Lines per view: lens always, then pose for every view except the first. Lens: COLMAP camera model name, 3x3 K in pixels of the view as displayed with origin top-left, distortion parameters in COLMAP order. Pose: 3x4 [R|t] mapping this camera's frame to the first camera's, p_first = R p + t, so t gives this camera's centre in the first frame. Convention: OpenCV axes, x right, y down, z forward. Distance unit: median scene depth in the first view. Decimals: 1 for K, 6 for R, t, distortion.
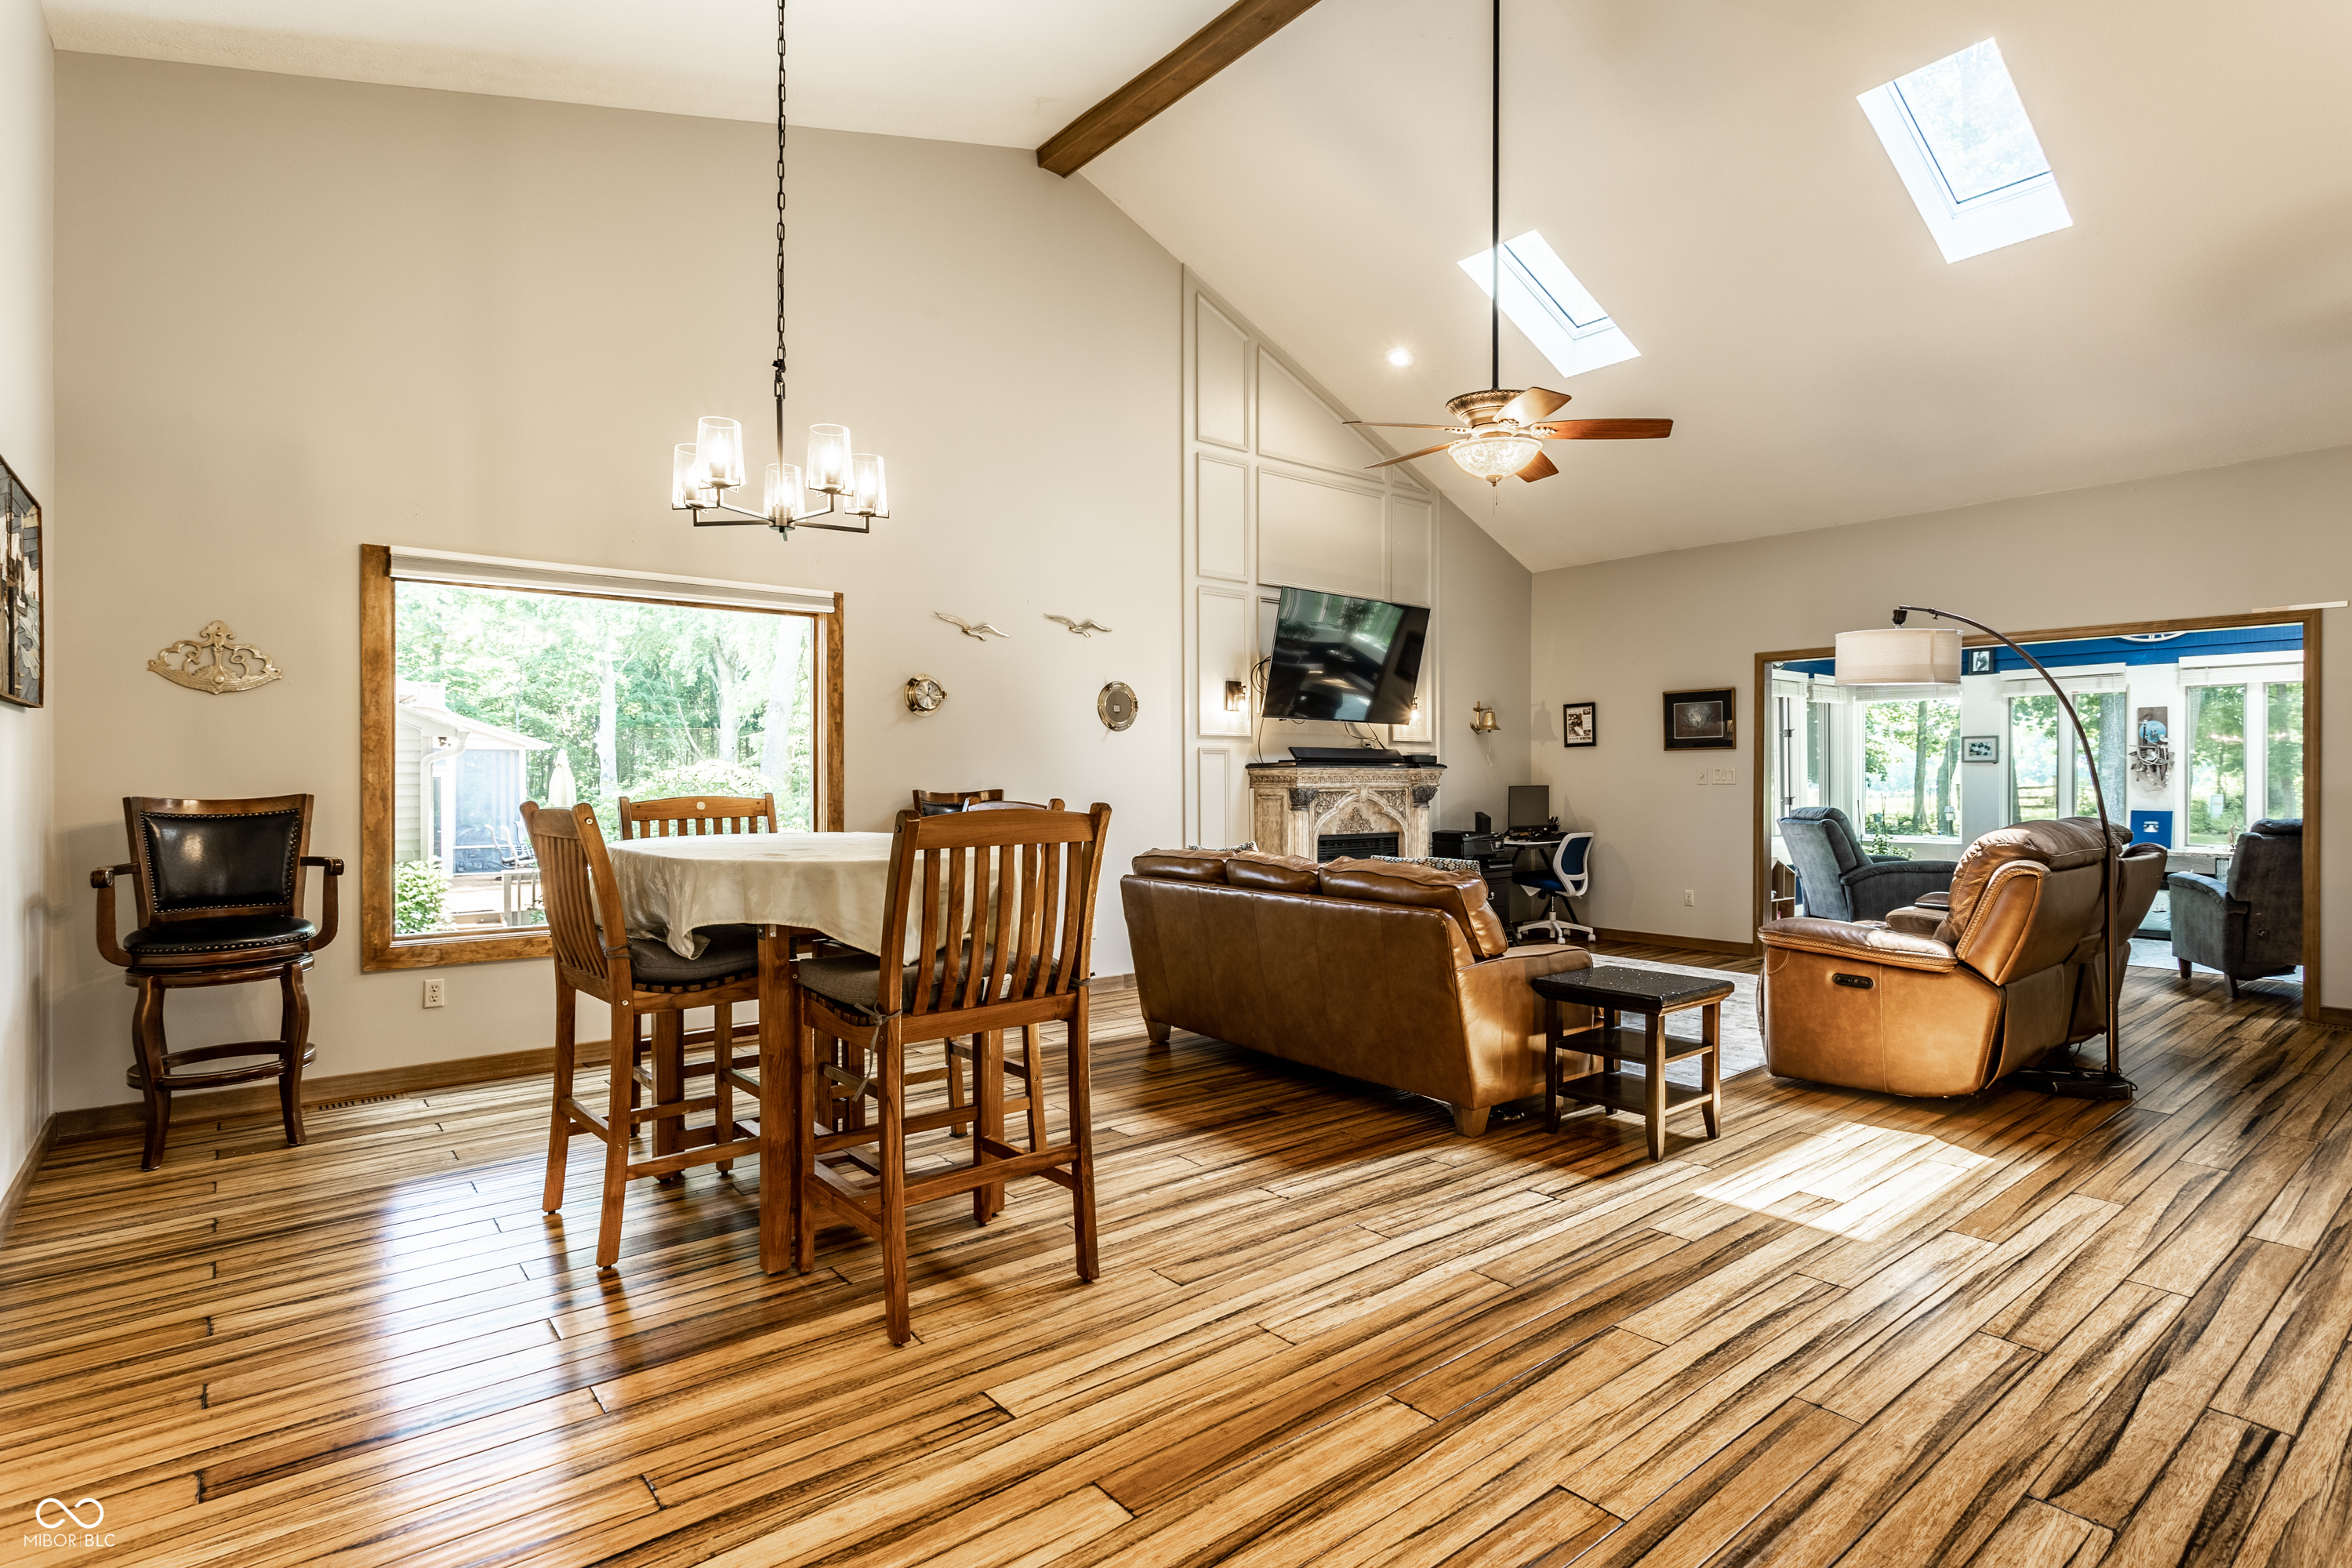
lens RADIAL K [[1186.7, 0, 1181.9], [0, 1186.7, 779.8], [0, 0, 1]] dist [-0.017061, 0.010549]
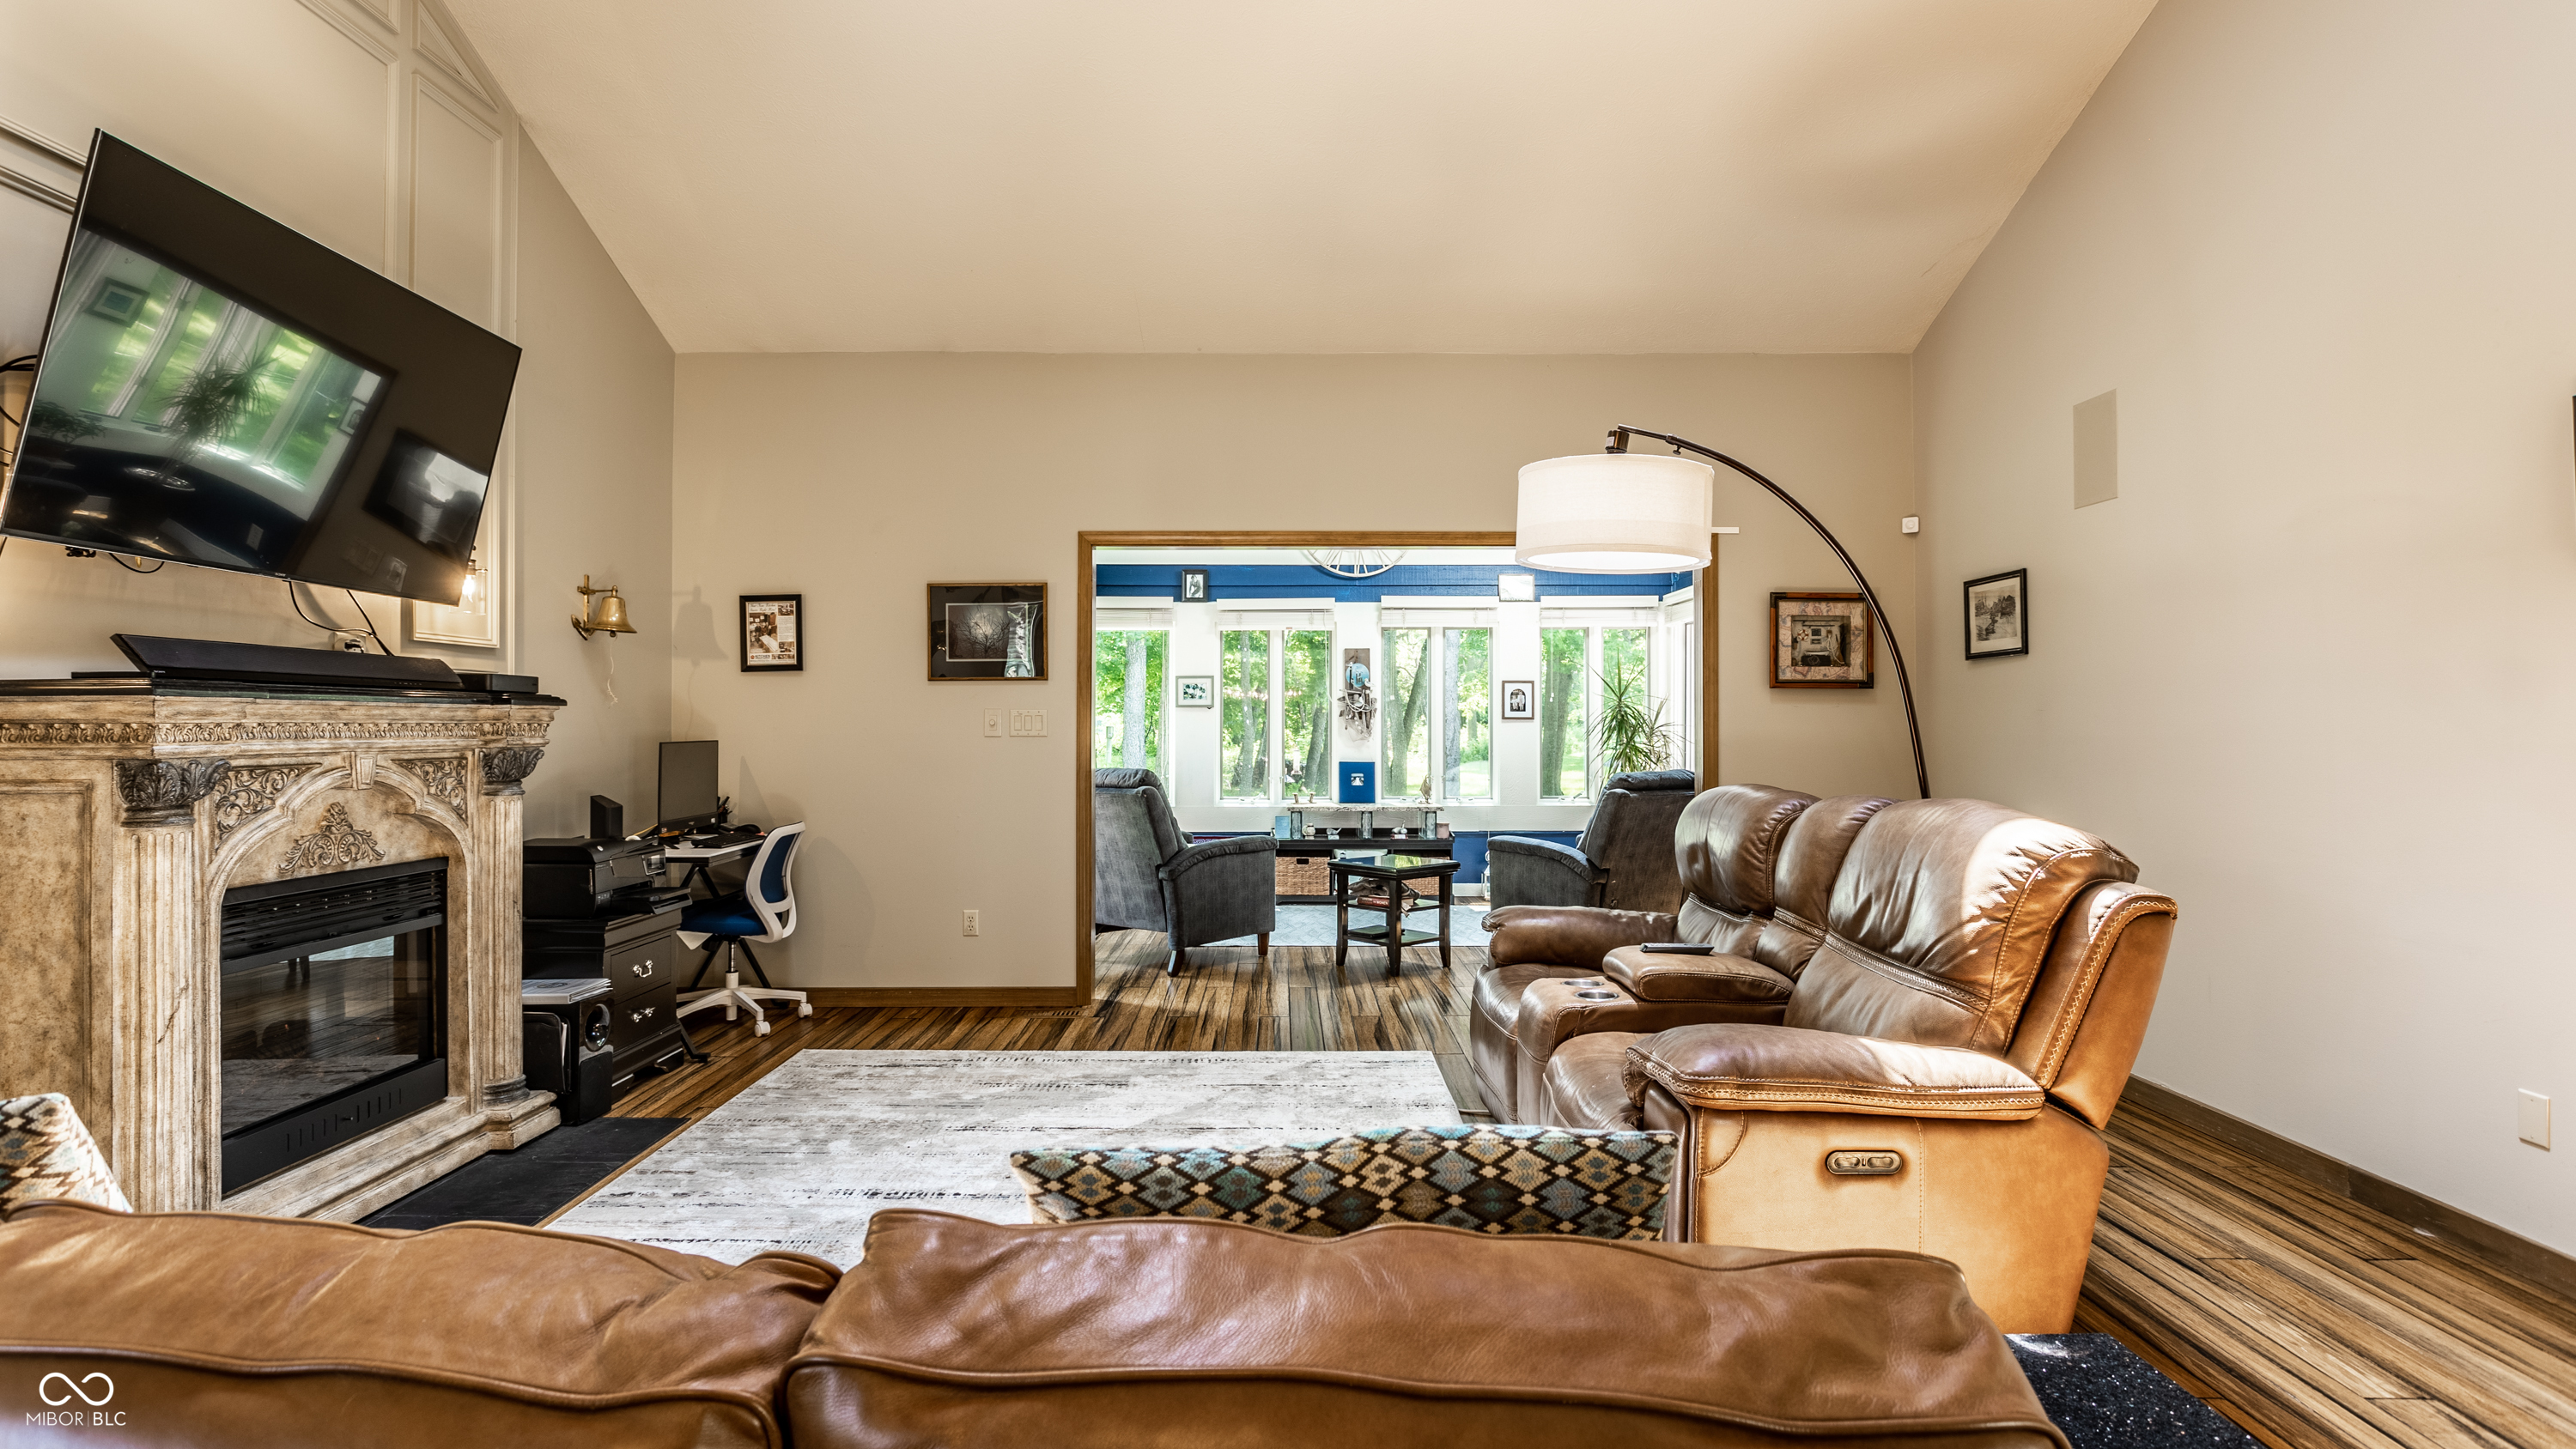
lens RADIAL K [[1288.0, 0, 1288.0], [0, 1288.0, 724.5], [0, 0, 1]] dist [0.005044, 0.001162]
pose [[0.631215, 0.000591, 0.775608, 0.015742], [0.001233, 0.999998, -0.001765, -0.001261], [-0.775607, 0.002070, 0.631213, 0.473140]]
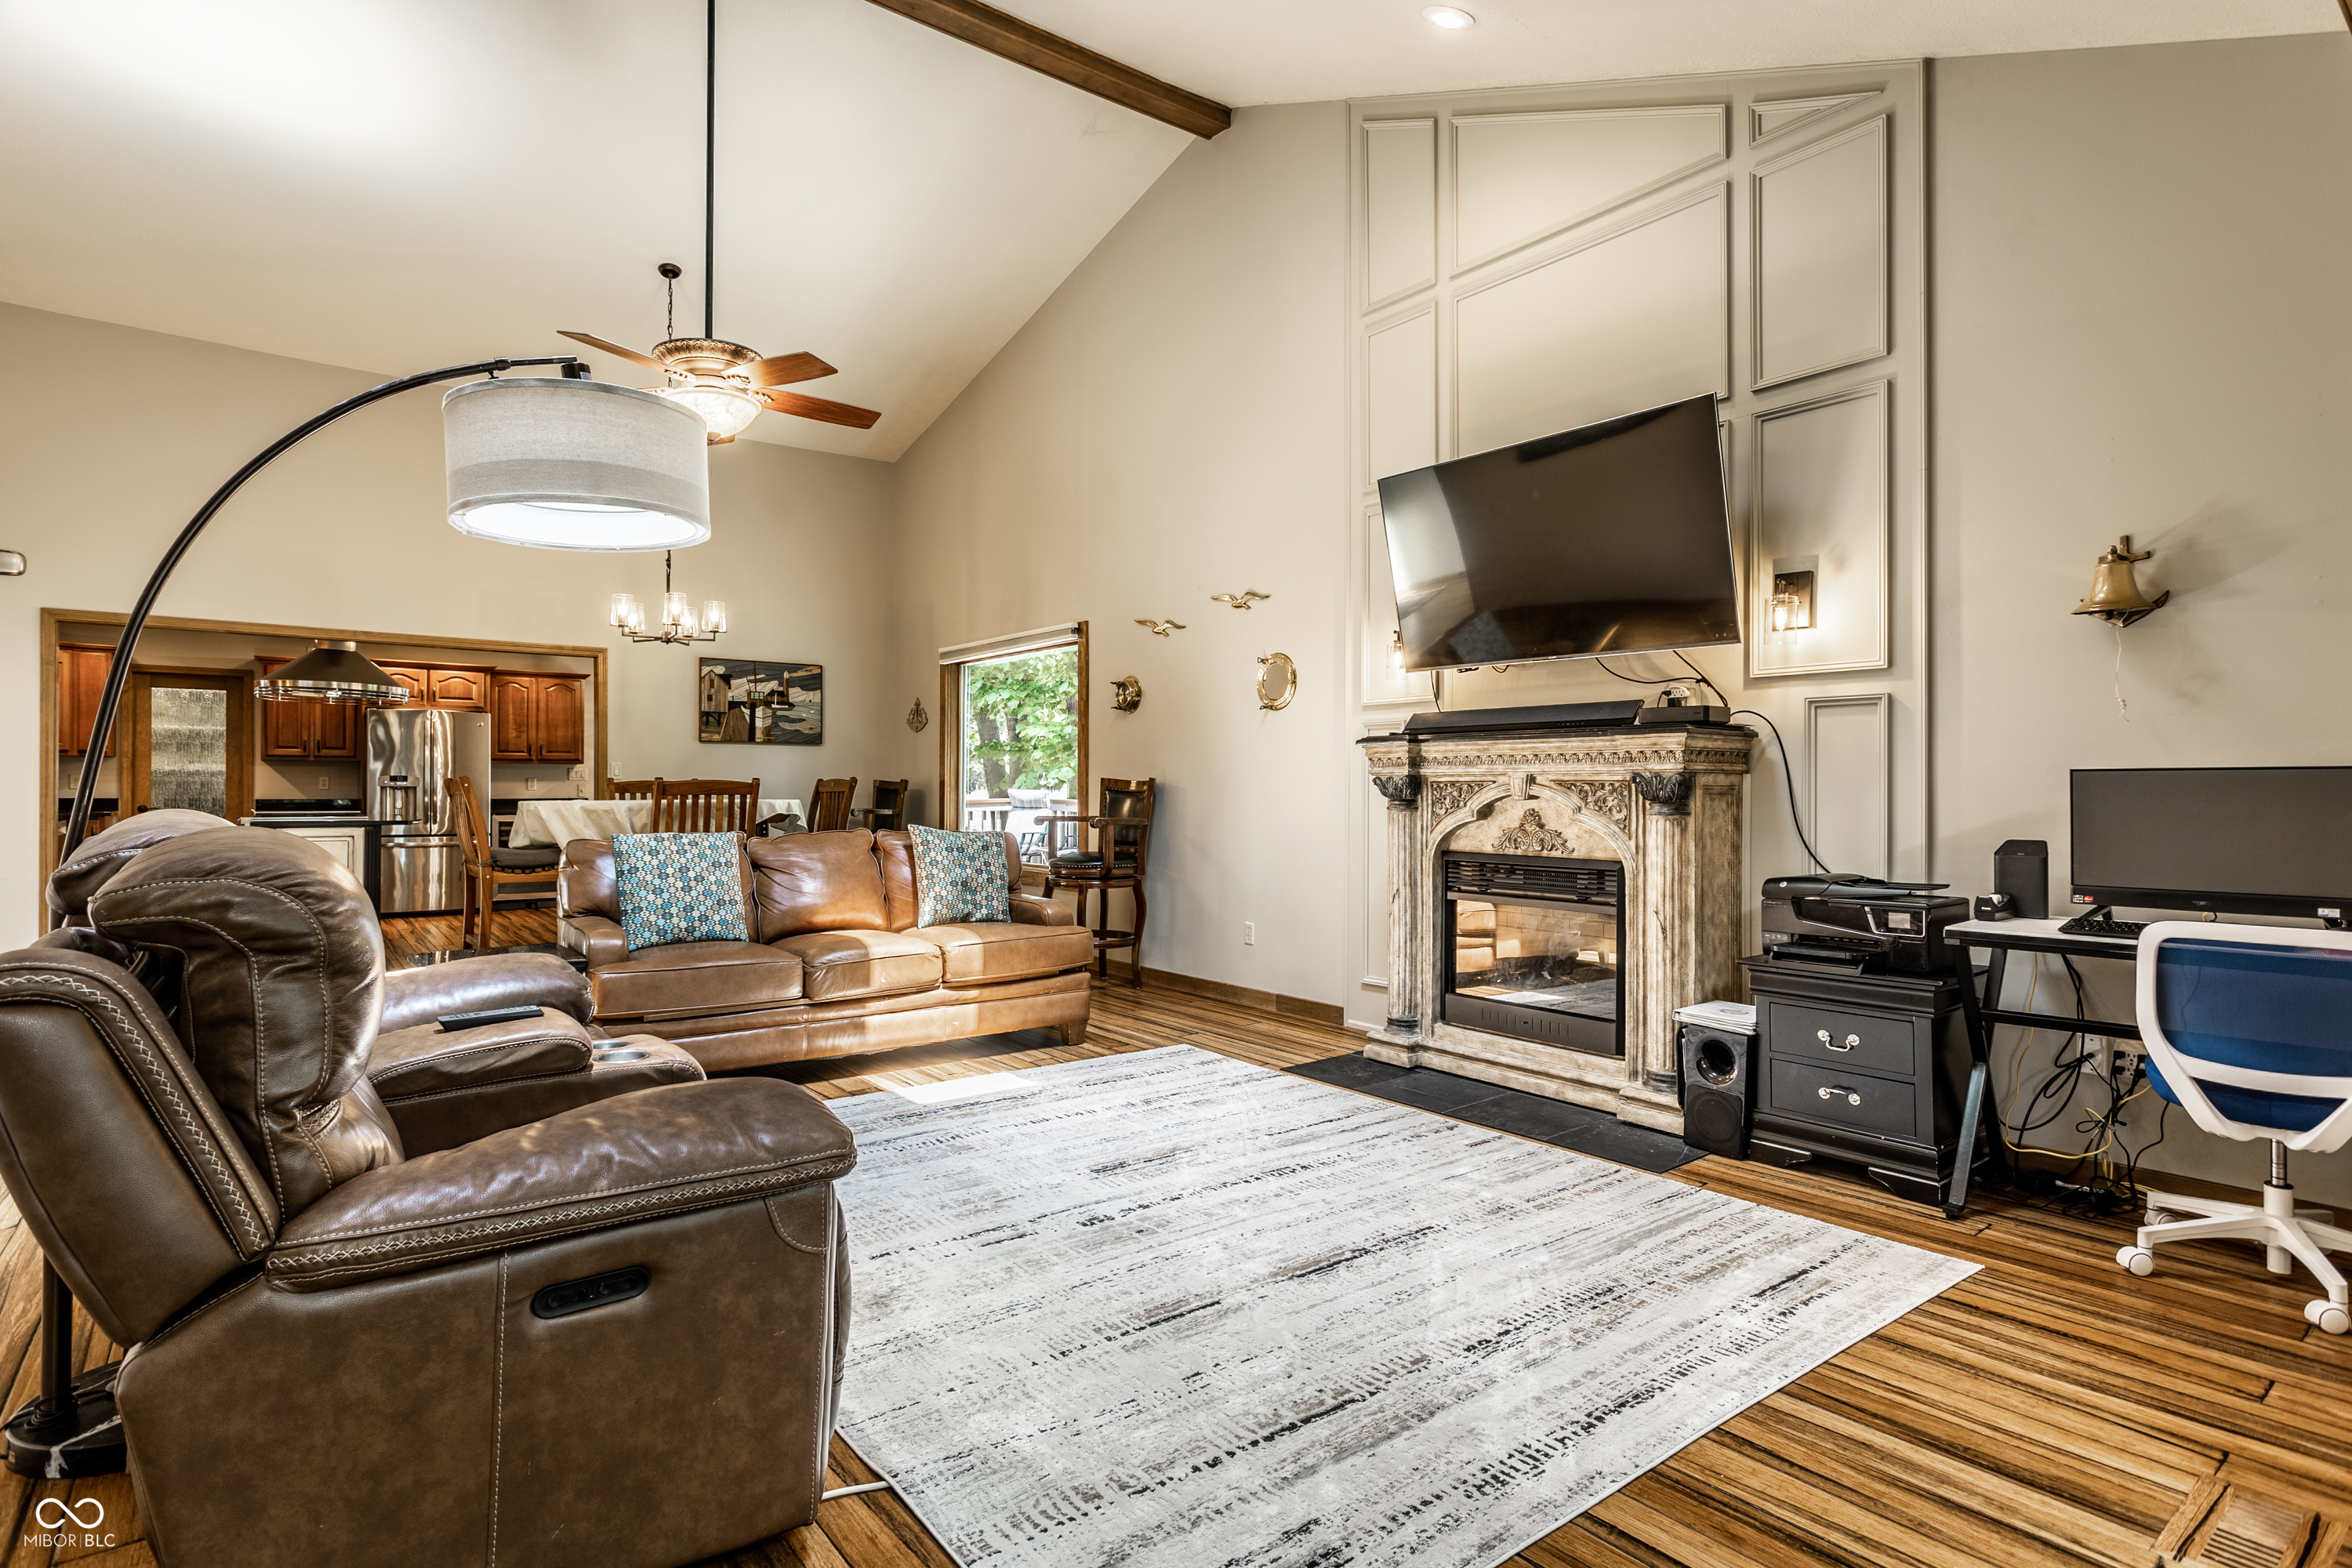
lens RADIAL K [[1186.7, 0, 1181.9], [0, 1186.7, 779.8], [0, 0, 1]] dist [-0.017061, 0.010549]
pose [[-0.027325, -0.005704, -0.999610, 0.689128], [-0.002997, 0.999980, -0.005624, 0.012241], [0.999622, 0.002842, -0.027342, 0.809584]]
